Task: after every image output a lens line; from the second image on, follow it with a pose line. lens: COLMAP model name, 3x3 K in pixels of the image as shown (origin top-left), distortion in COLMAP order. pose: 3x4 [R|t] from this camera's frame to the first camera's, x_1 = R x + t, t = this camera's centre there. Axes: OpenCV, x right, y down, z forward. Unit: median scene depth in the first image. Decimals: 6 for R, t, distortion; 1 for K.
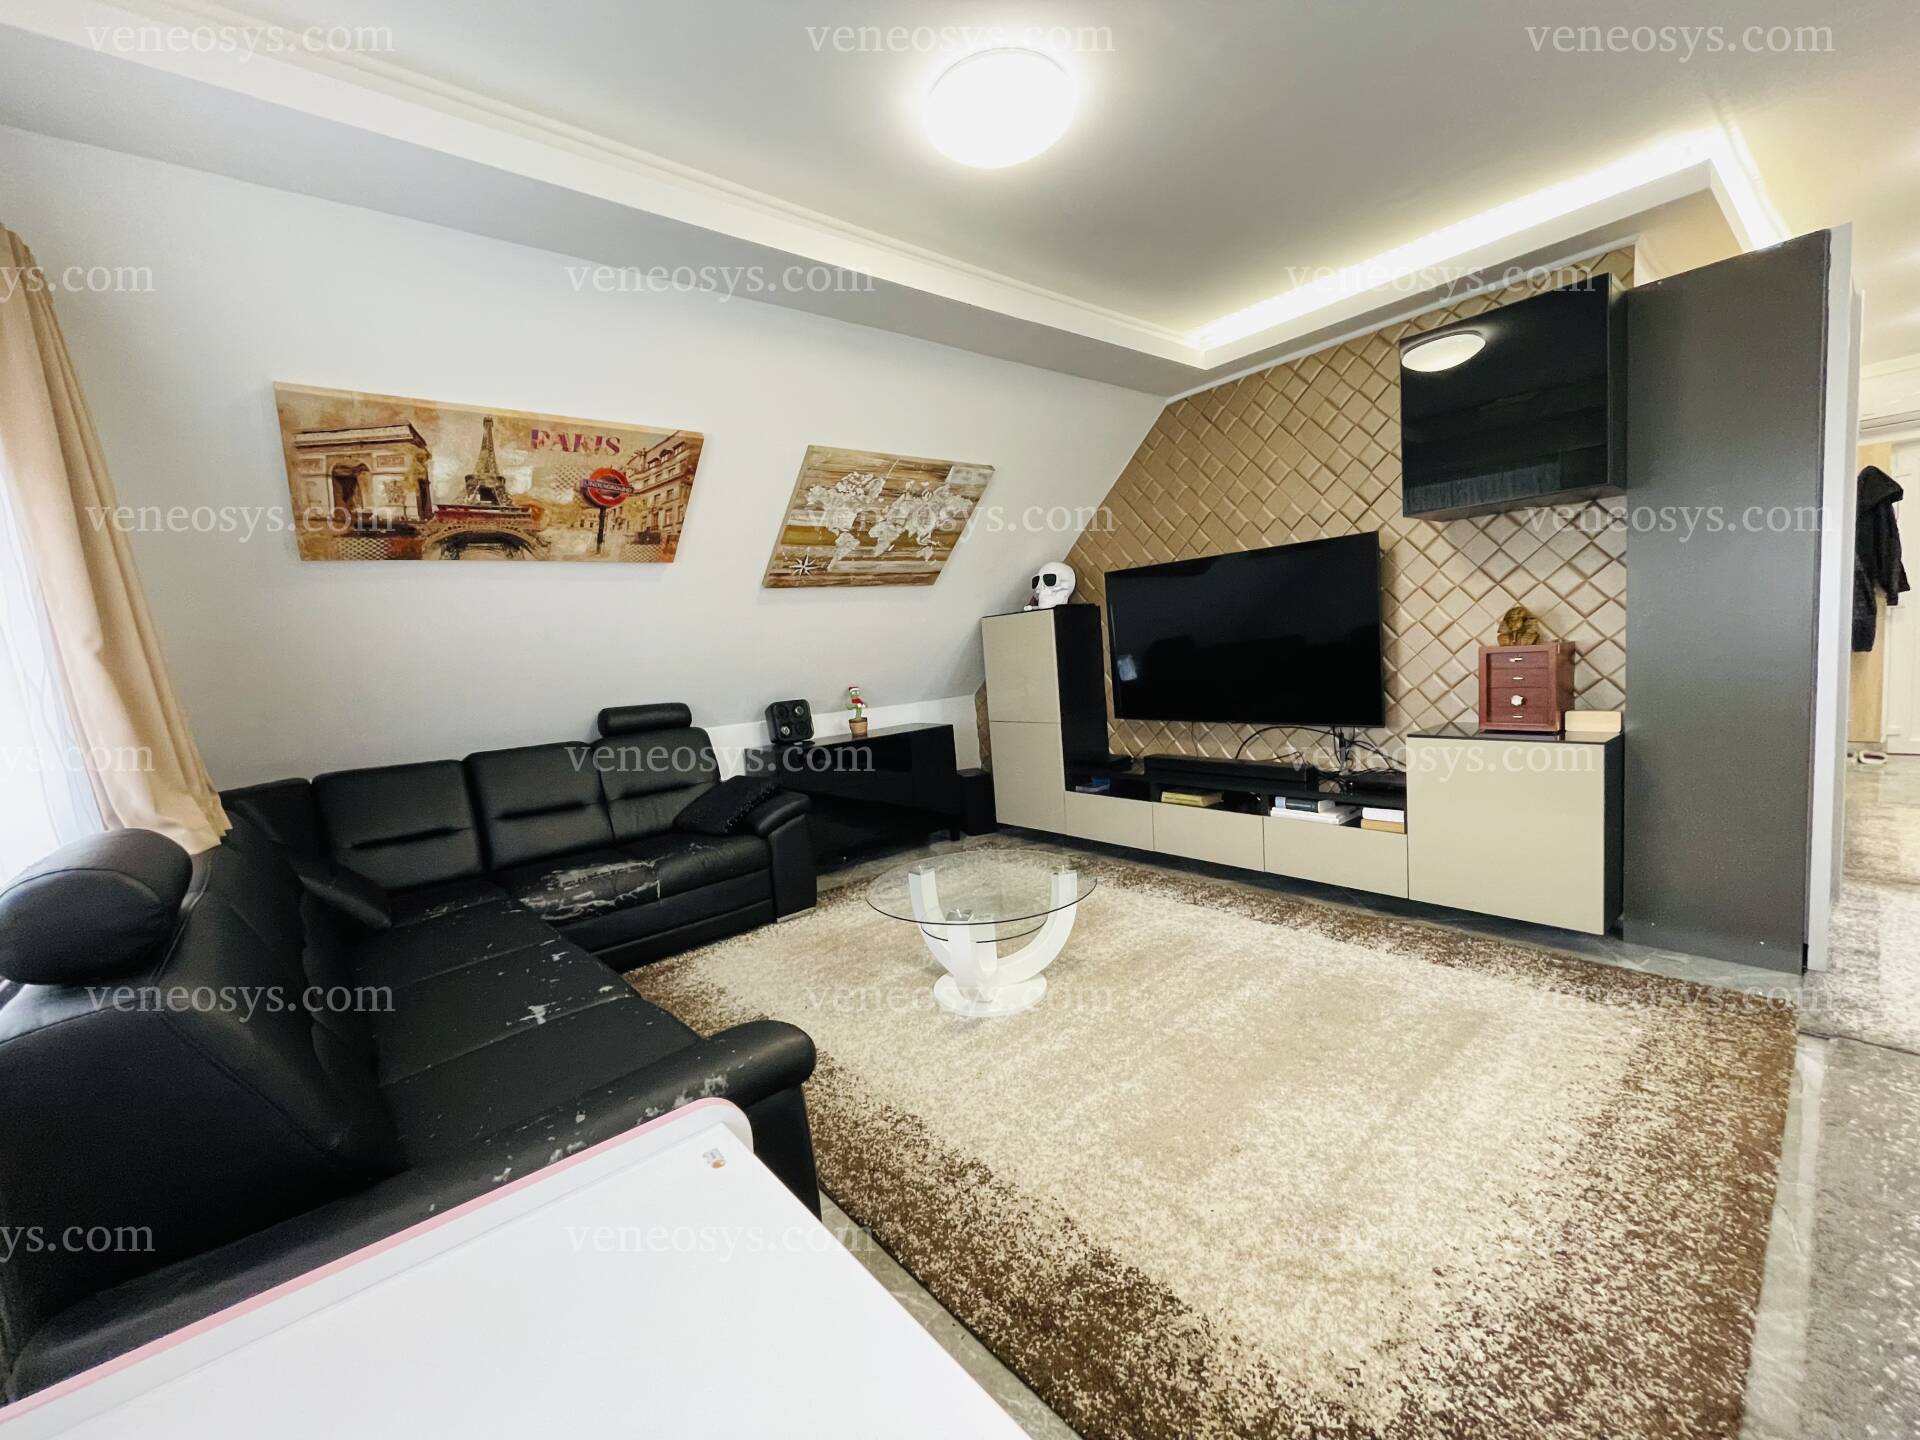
lens RADIAL K [[770.7, 0, 959.1], [0, 770.7, 719.3], [0, 0, 1]] dist [-0.004285, -0.000274]
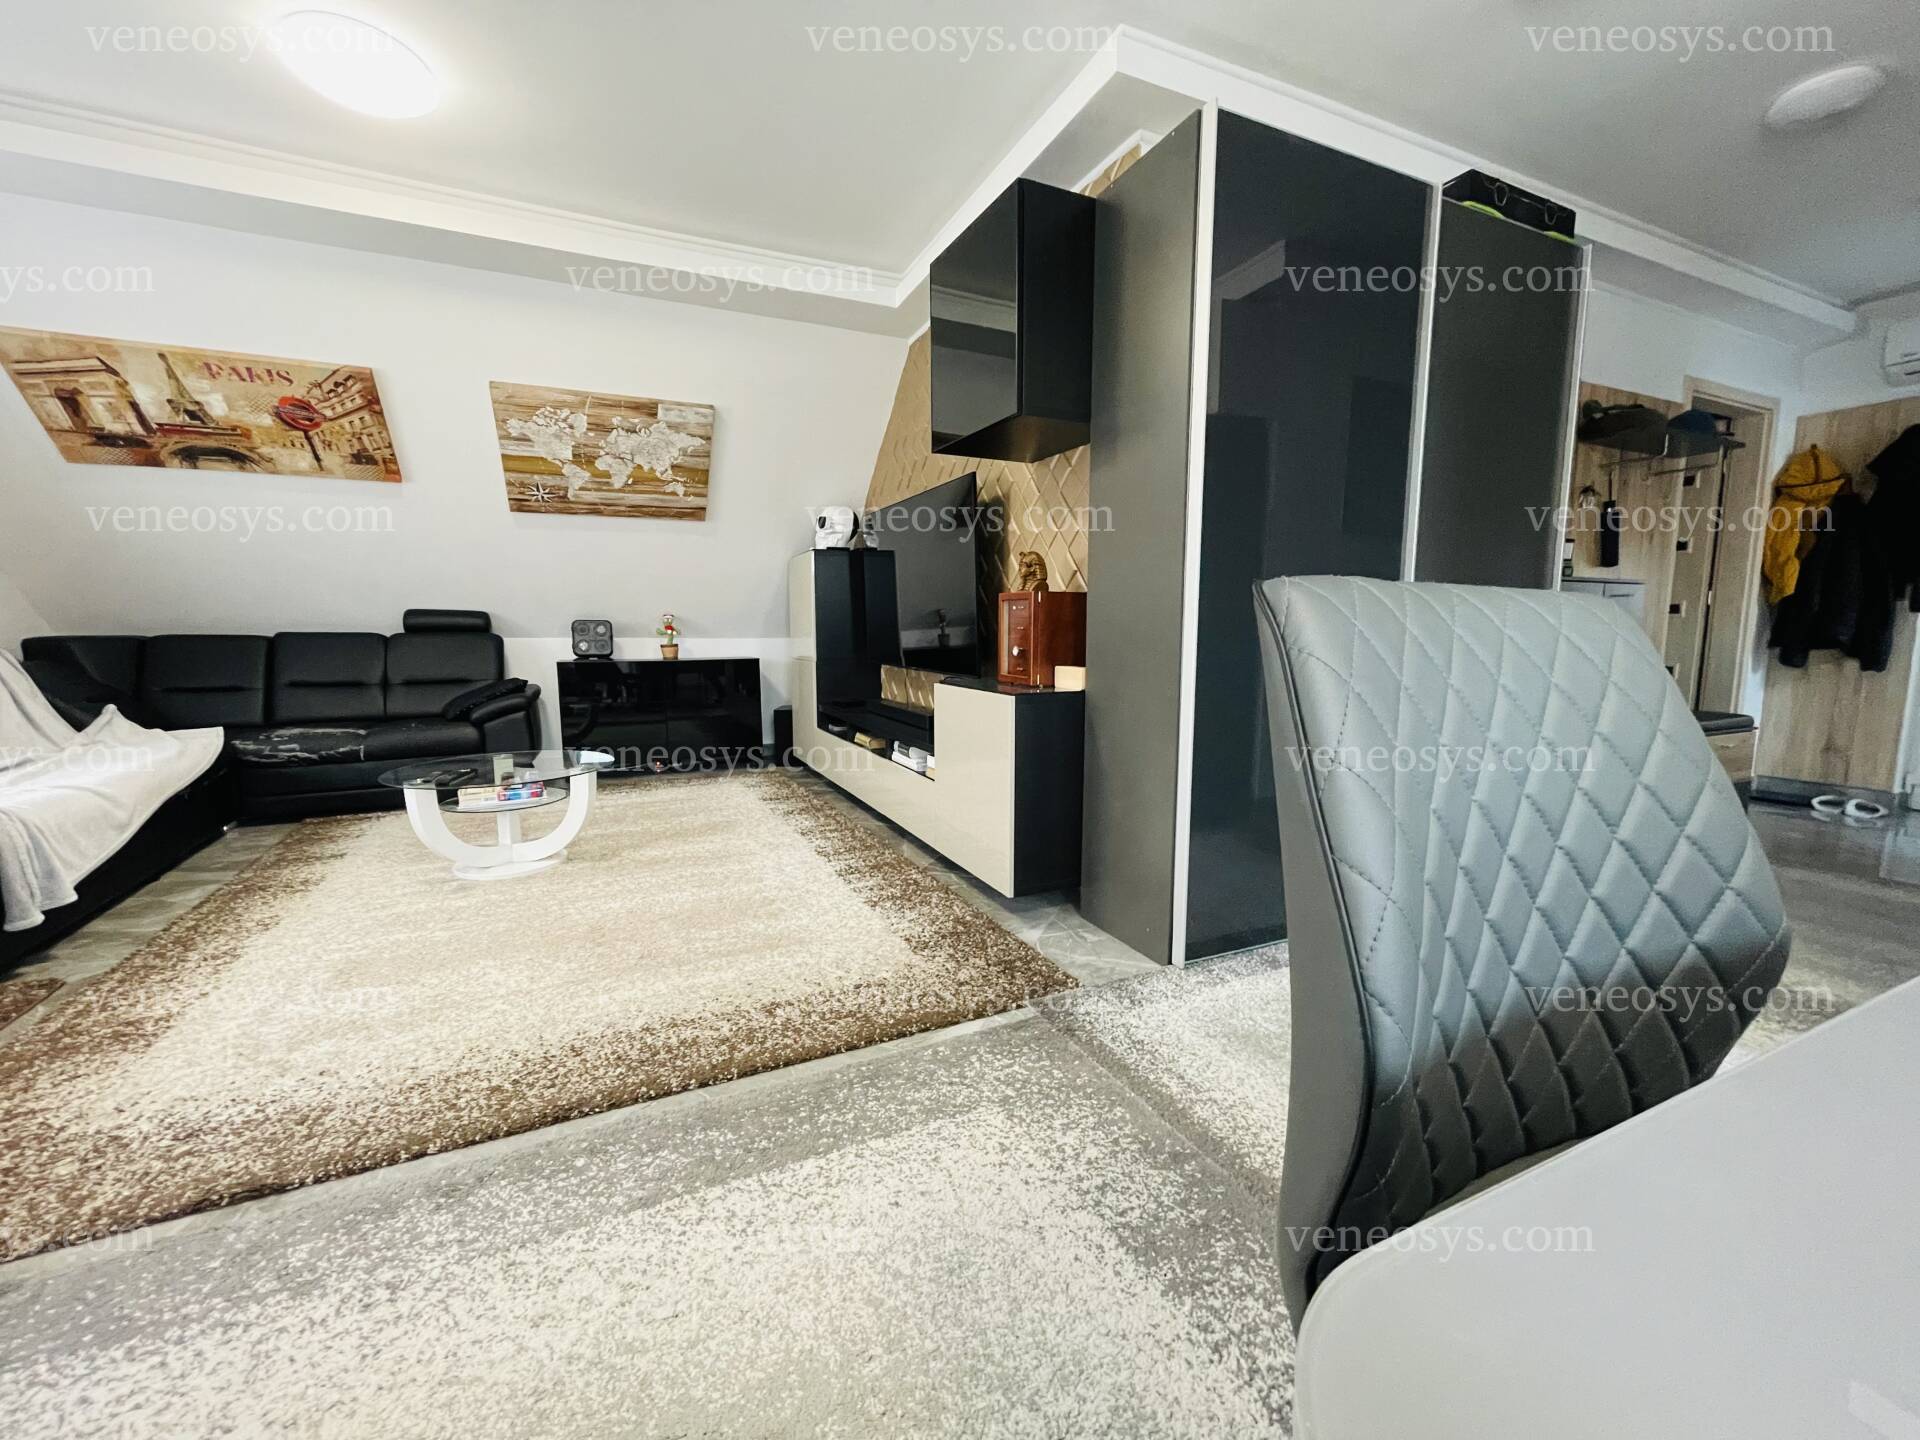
lens RADIAL K [[770.7, 0, 959.7], [0, 770.7, 720.2], [0, 0, 1]] dist [-0.004285, -0.000274]
pose [[0.964905, 0.105656, -0.240408, 0.872841], [-0.096725, 0.994120, 0.048683, 0.021173], [0.244138, -0.023721, 0.969450, 0.063521]]
